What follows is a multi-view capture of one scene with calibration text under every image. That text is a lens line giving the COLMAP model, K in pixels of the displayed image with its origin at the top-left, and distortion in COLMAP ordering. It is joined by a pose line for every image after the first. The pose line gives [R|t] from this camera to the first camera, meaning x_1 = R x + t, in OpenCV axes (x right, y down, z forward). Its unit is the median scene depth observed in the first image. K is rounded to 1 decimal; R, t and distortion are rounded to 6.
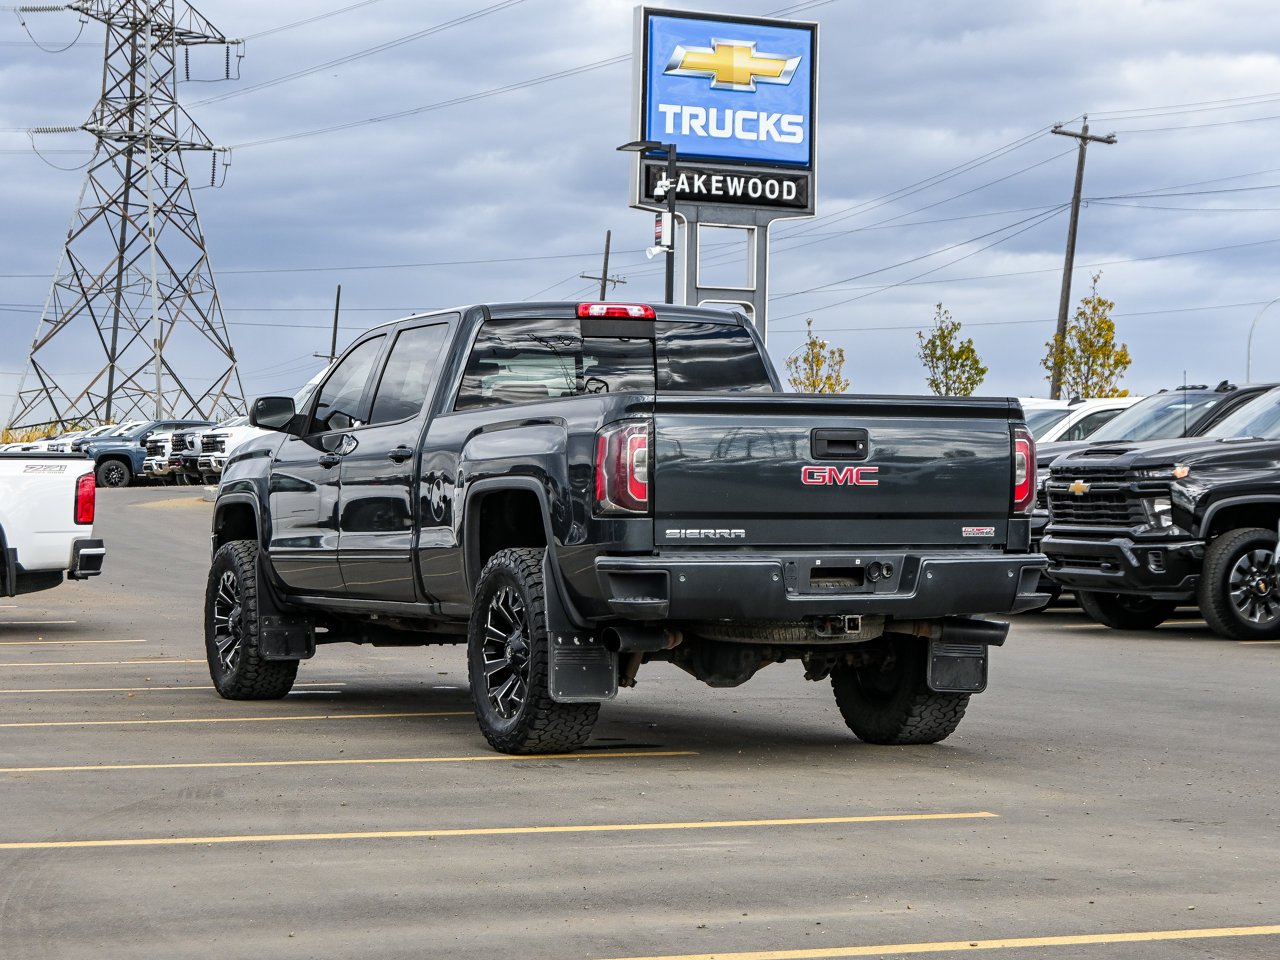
lens RADIAL K [[3367.6, 0, 640.0], [0, 3367.6, 480.0], [0, 0, 1]] dist [-0.141668, -0.368194]
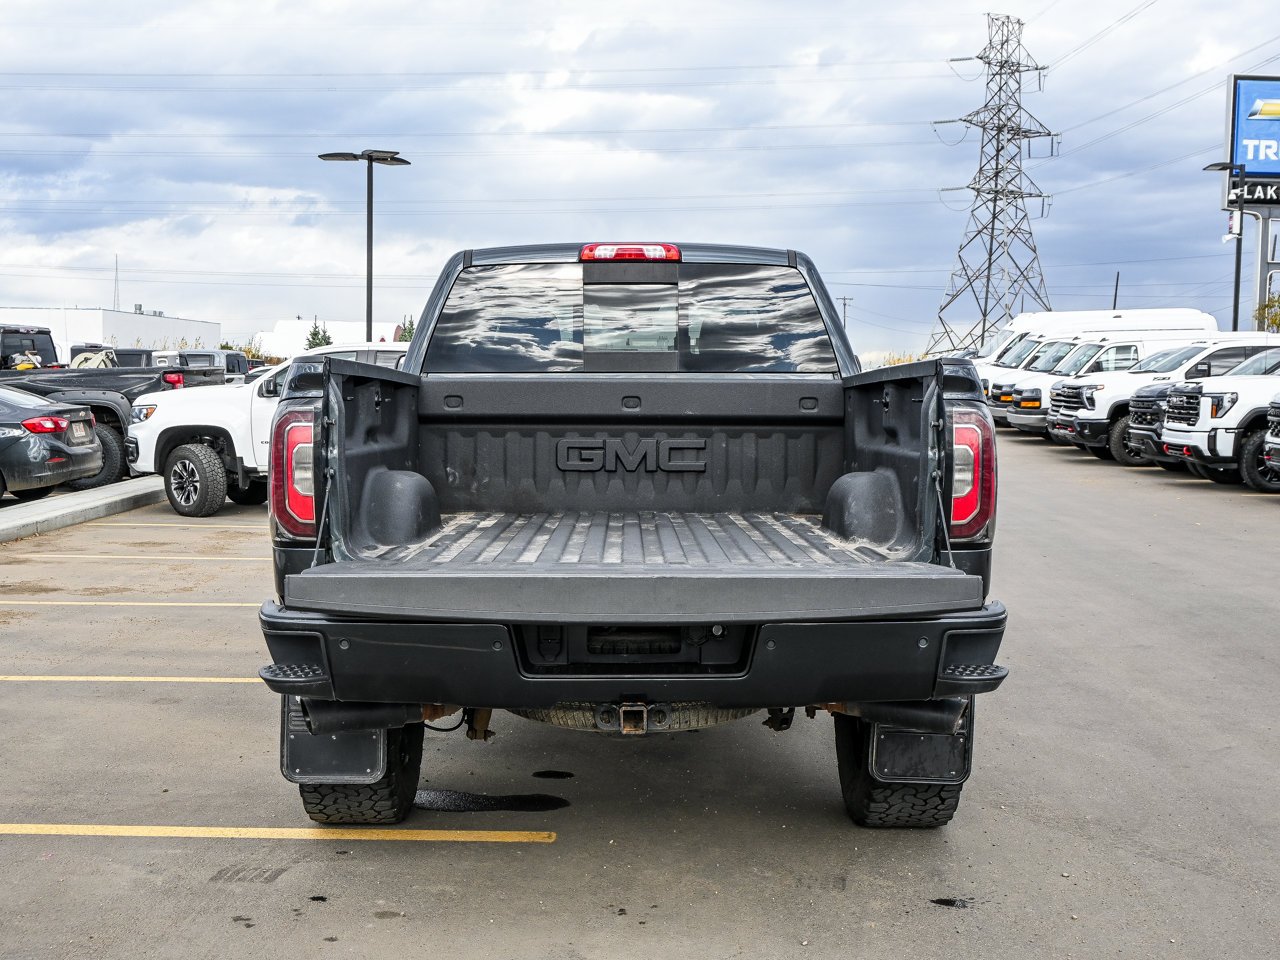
lens RADIAL K [[1648.0, 0, 640.0], [0, 1648.0, 480.0], [0, 0, 1]] dist [-0.015232, 0.084385]
pose [[0.917756, 0.023281, -0.396462, 0.057255], [0.001704, 0.998040, 0.062550, -0.006730], [0.397142, -0.058081, 0.915918, 0.219836]]
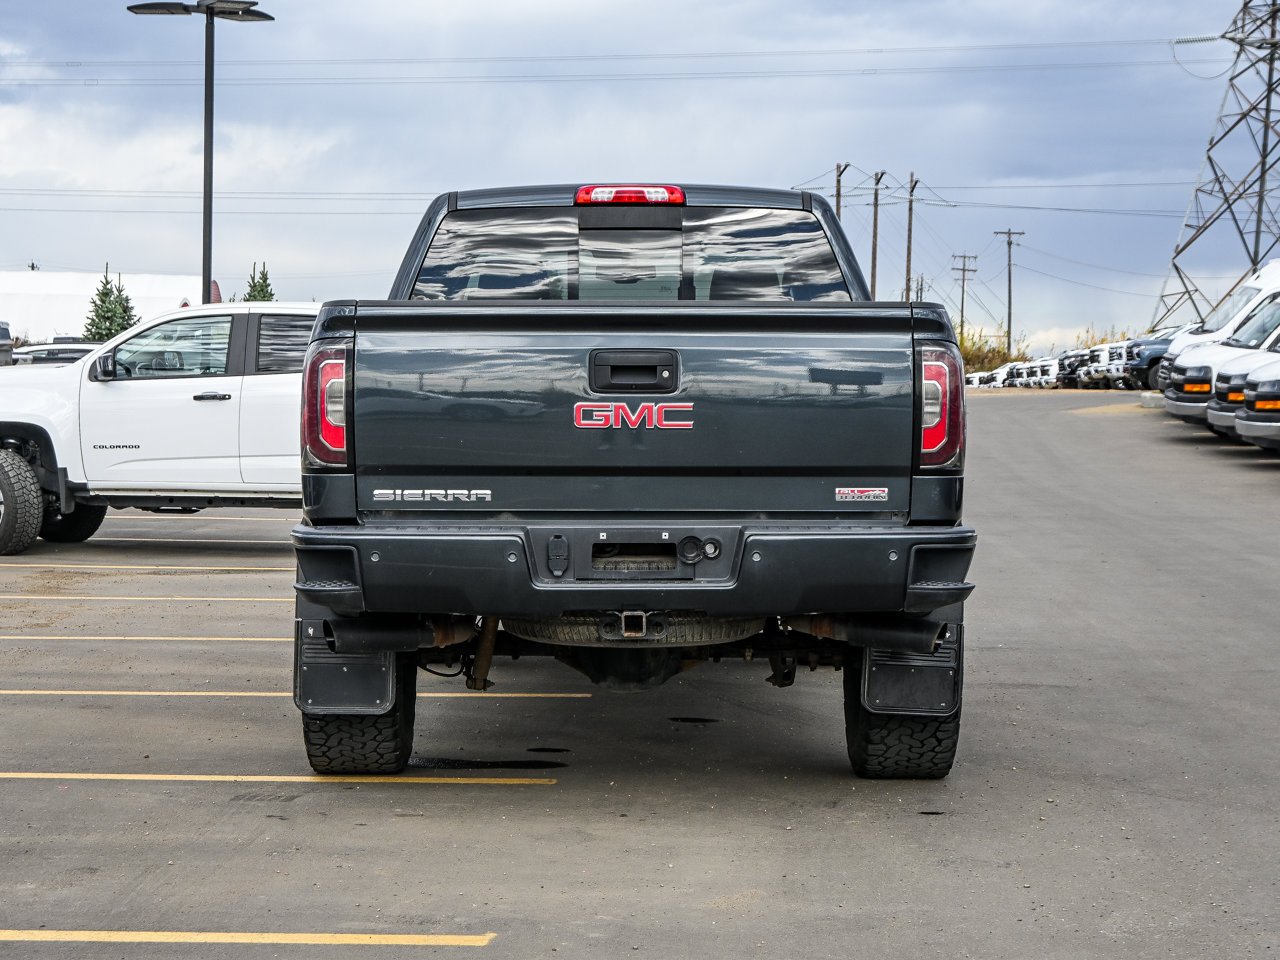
lens RADIAL K [[3088.0, 0, 640.0], [0, 3088.0, 480.0], [0, 0, 1]] dist [-0.014904, -0.143618]
pose [[0.917112, 0.011614, -0.398461, 0.099423], [0.001861, 0.999440, 0.033413, -0.002923], [0.398626, -0.031385, 0.916576, 0.123249]]
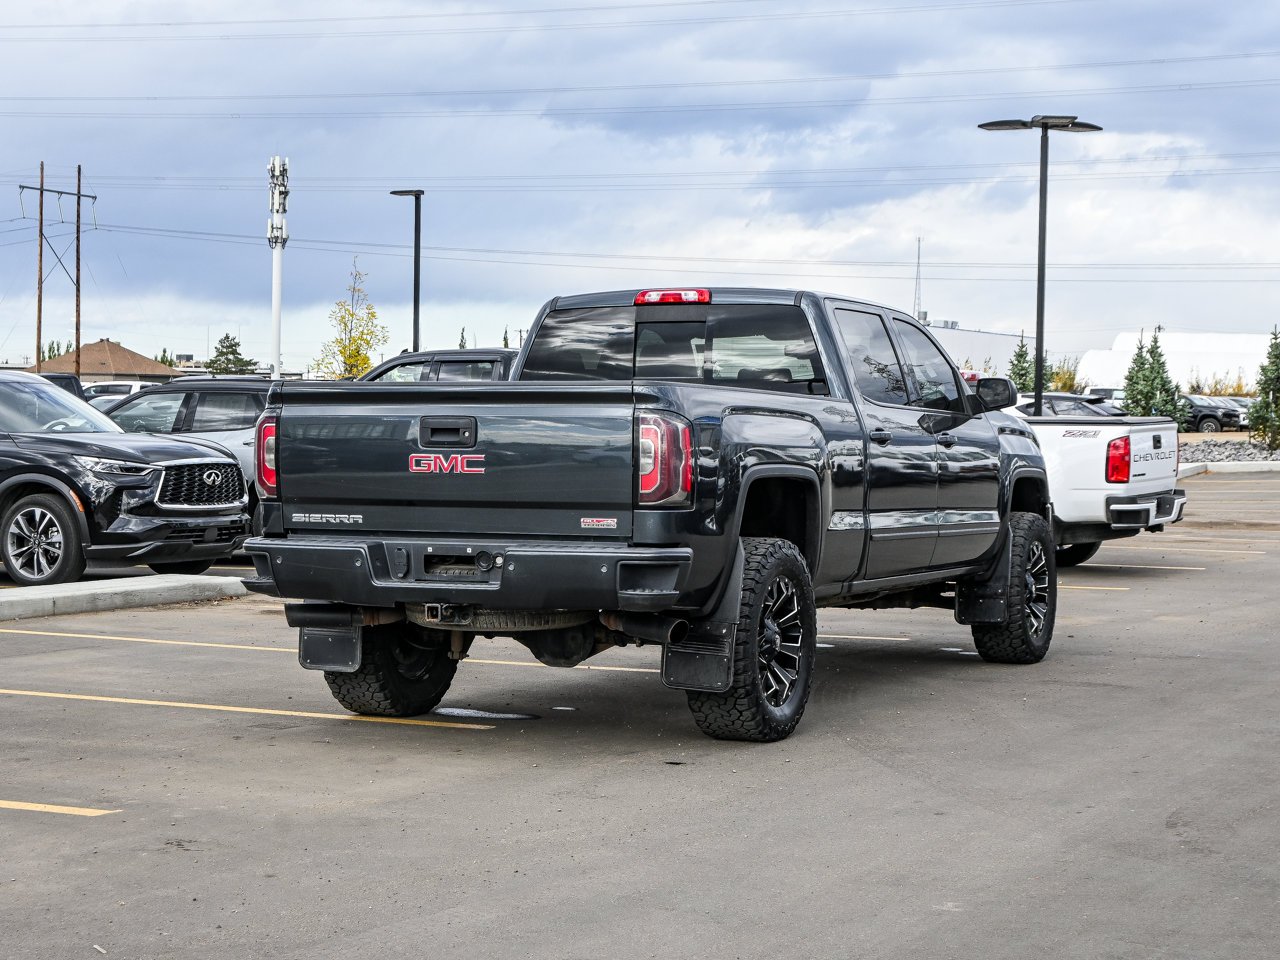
lens RADIAL K [[2641.6, 0, 640.0], [0, 2641.6, 480.0], [0, 0, 1]] dist [-0.142294, -0.340393]
pose [[0.667205, 0.016516, -0.744691, 0.210260], [0.000712, 0.999740, 0.022810, -0.004400], [0.744874, -0.015749, 0.667019, 0.160556]]
